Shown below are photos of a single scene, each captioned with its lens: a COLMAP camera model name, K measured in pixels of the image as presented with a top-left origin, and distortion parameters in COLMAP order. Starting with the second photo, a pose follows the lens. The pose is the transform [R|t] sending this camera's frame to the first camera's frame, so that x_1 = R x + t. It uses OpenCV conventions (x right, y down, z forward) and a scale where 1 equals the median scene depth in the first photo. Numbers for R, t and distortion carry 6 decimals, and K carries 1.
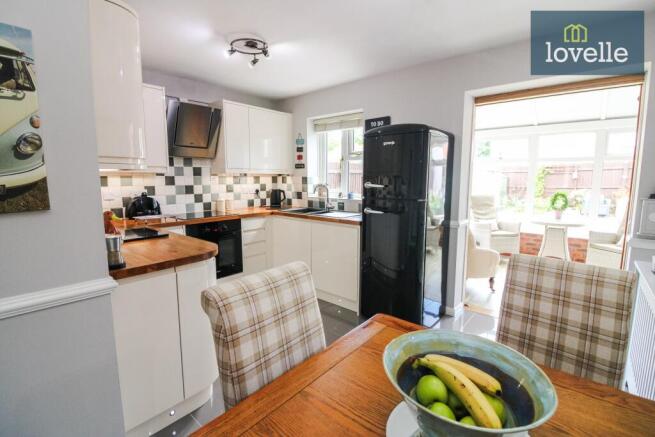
lens RADIAL K [[312.2, 0, 330.7], [0, 312.2, 214.8], [0, 0, 1]] dist [0.001871, -0.012625]
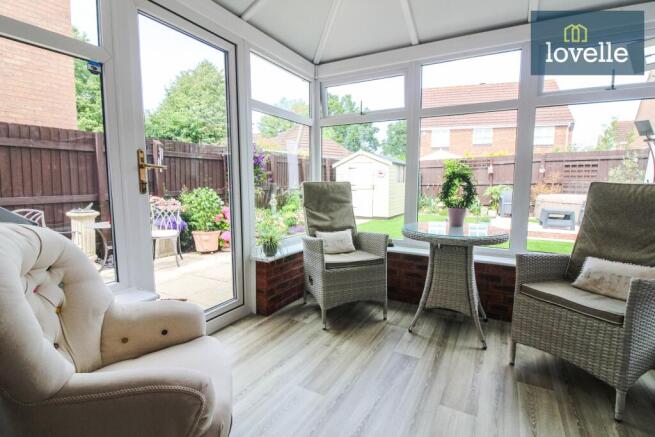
lens RADIAL K [[312.2, 0, 330.7], [0, 312.2, 214.8], [0, 0, 1]] dist [0.001871, -0.012625]
pose [[0.982676, -0.019898, 0.184260, 0.444648], [0.023271, 0.999599, -0.016163, -0.000579], [-0.183865, 0.020171, 0.982745, 0.552265]]
